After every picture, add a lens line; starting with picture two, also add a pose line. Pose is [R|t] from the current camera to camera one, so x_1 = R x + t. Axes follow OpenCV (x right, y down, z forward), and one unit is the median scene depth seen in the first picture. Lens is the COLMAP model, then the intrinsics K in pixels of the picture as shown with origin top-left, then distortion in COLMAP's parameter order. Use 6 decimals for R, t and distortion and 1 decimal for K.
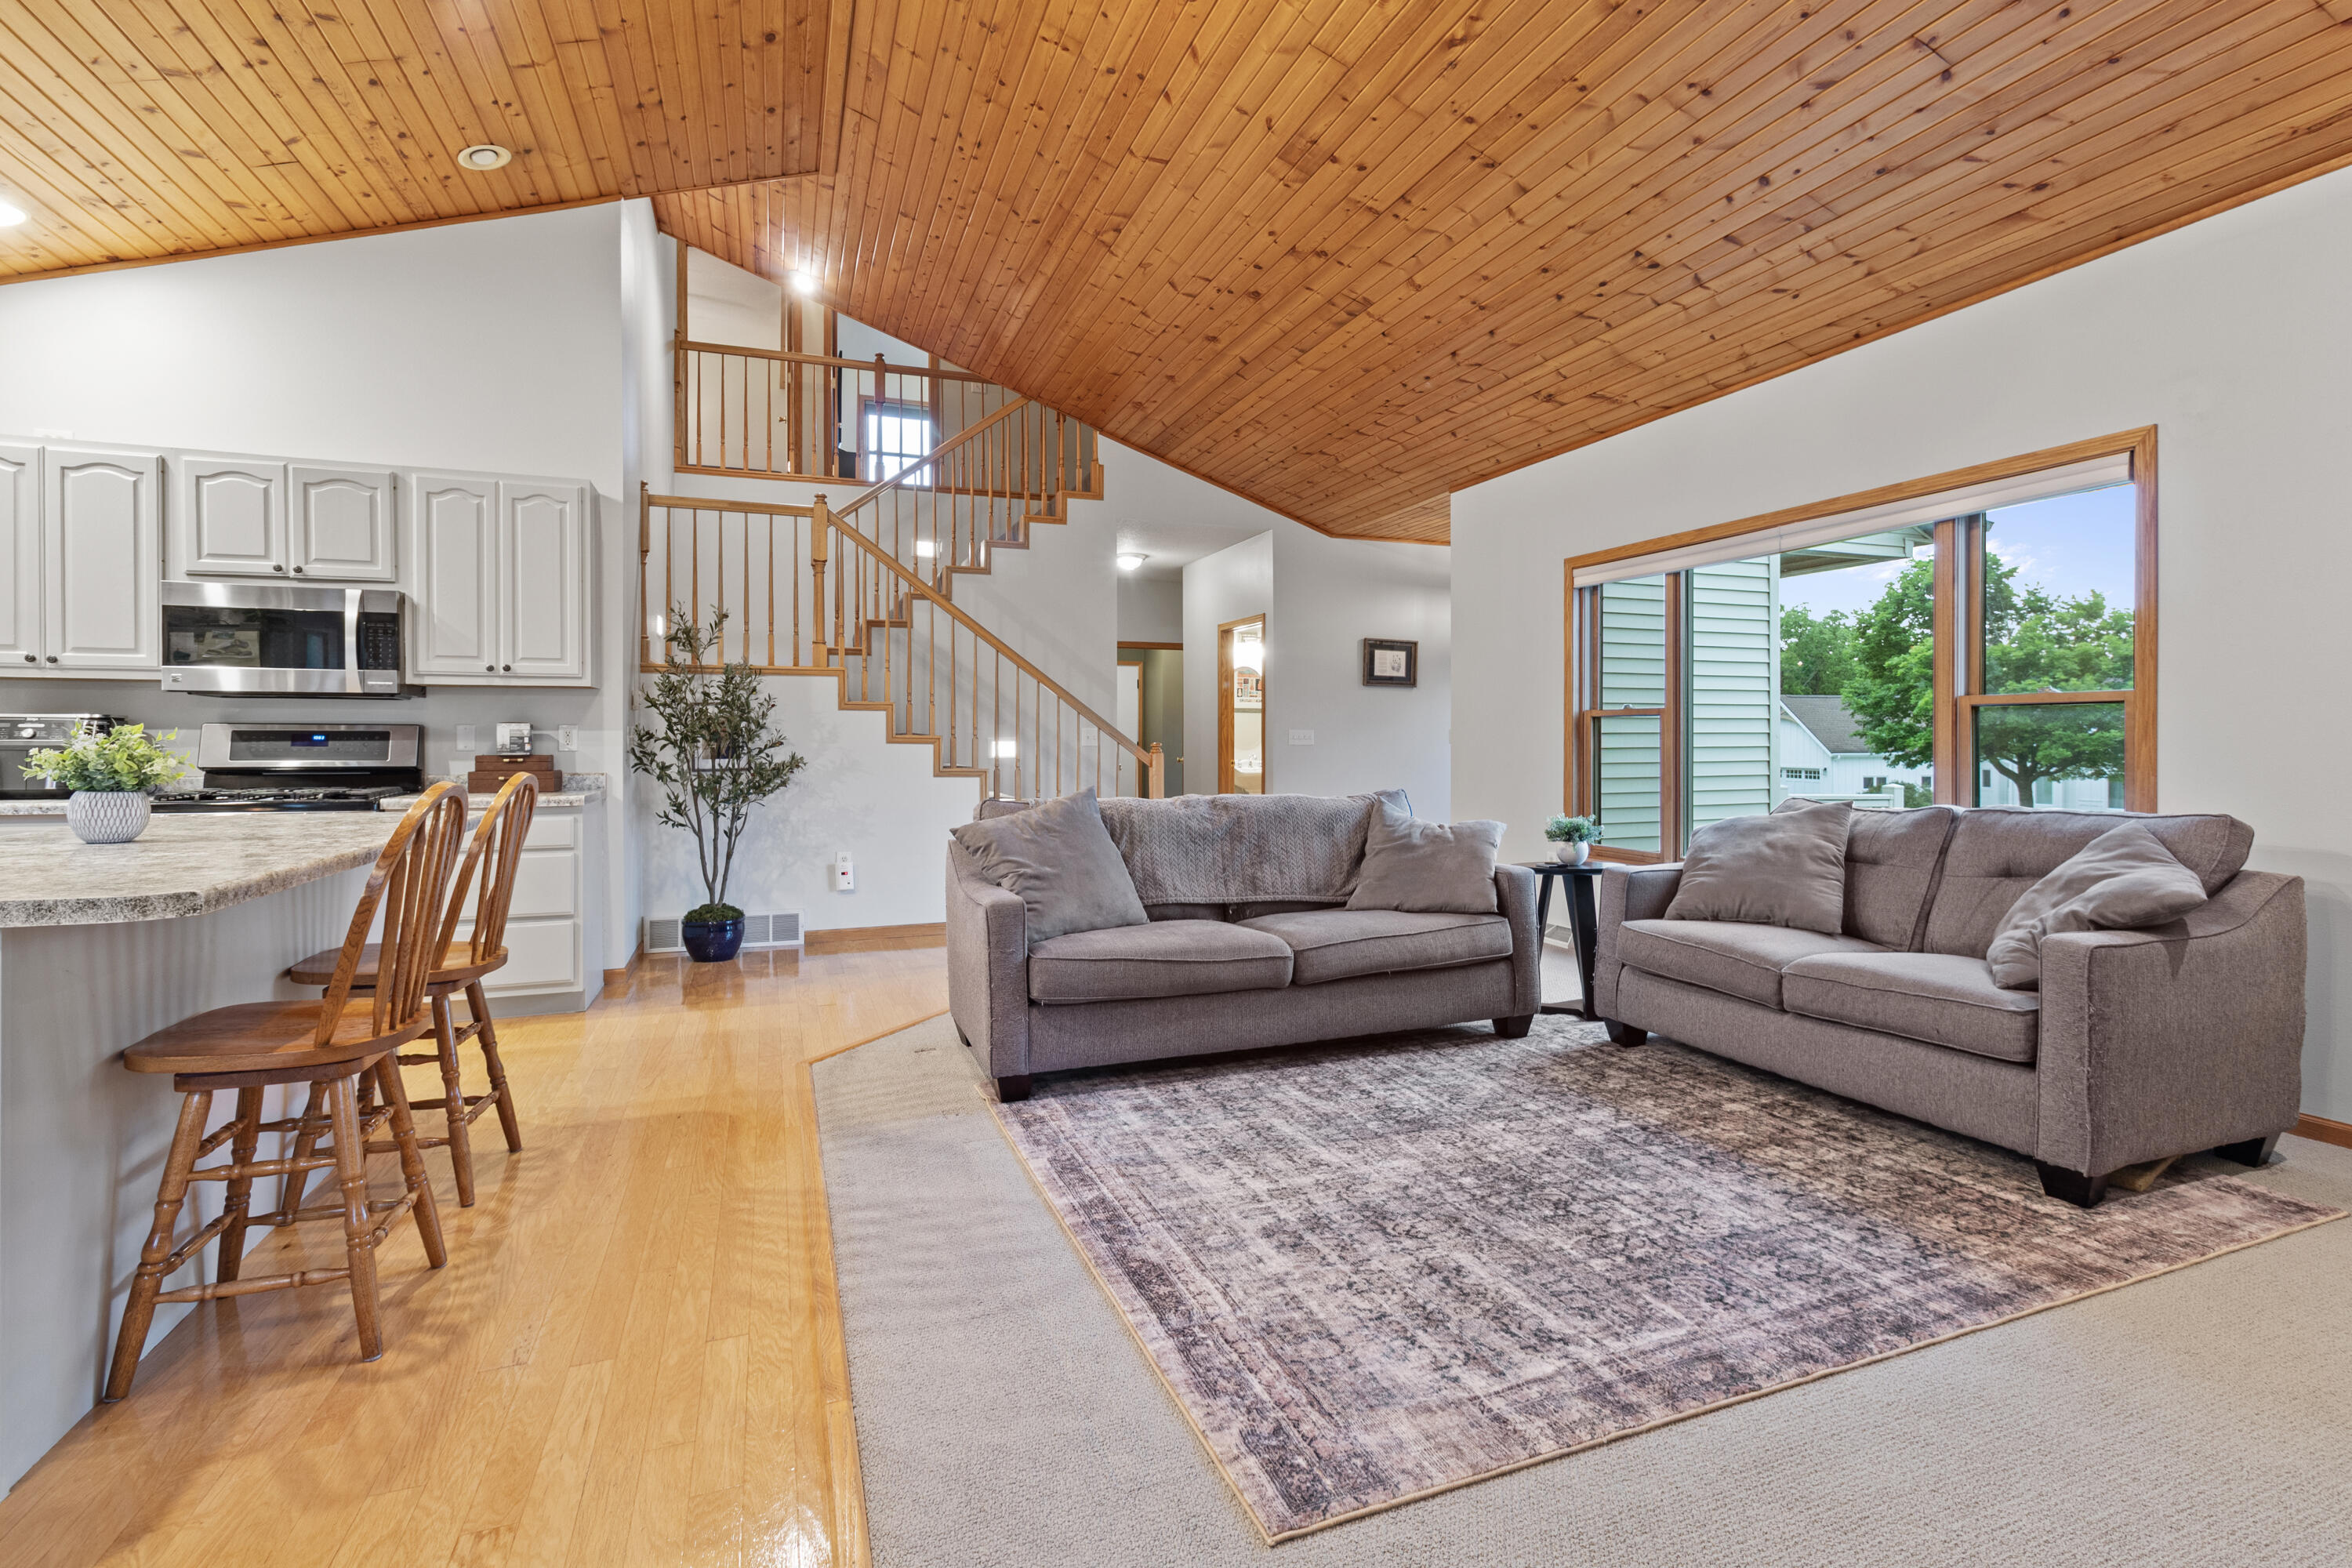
lens RADIAL K [[1085.2, 0, 1177.9], [0, 1085.2, 762.8], [0, 0, 1]] dist [-0.002312, 0.000319]
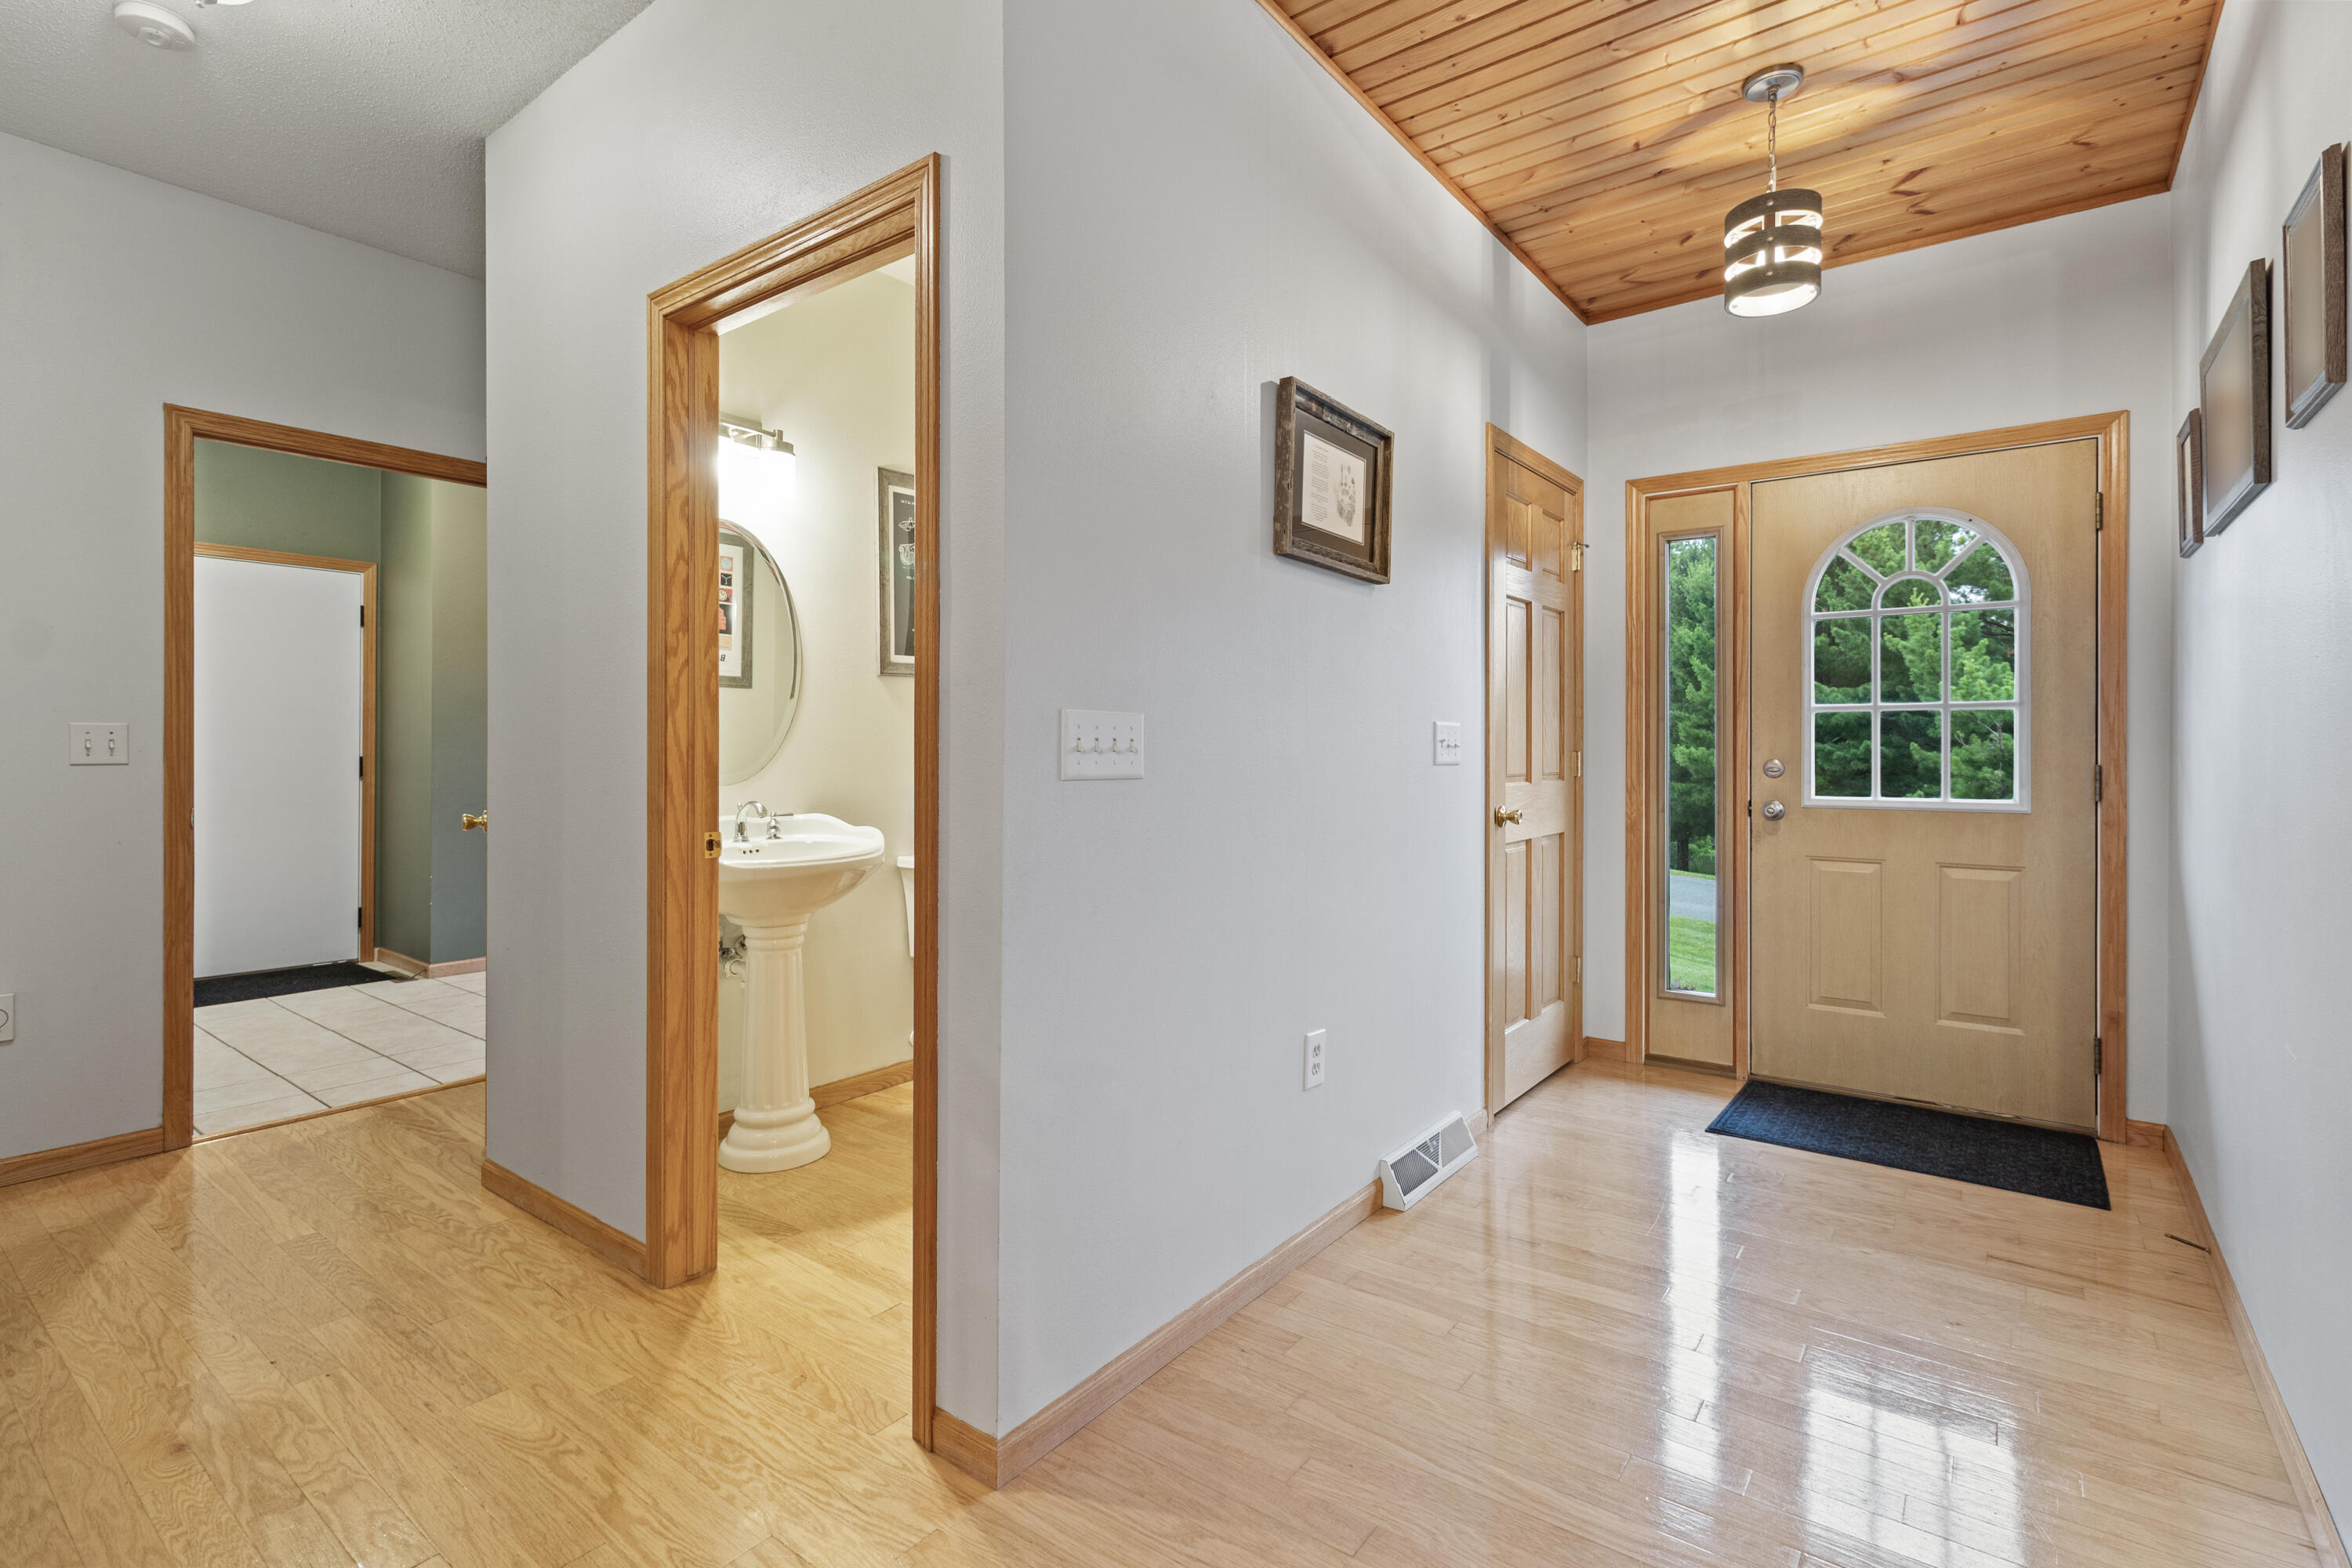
lens RADIAL K [[1085.2, 0, 1173.6], [0, 1085.2, 773.7], [0, 0, 1]] dist [-0.002312, 0.000319]
pose [[0.846905, -0.007707, 0.531689, 0.005601], [0.014327, 0.999863, -0.008327, -0.014275], [-0.531552, 0.014670, 0.846899, 0.776388]]
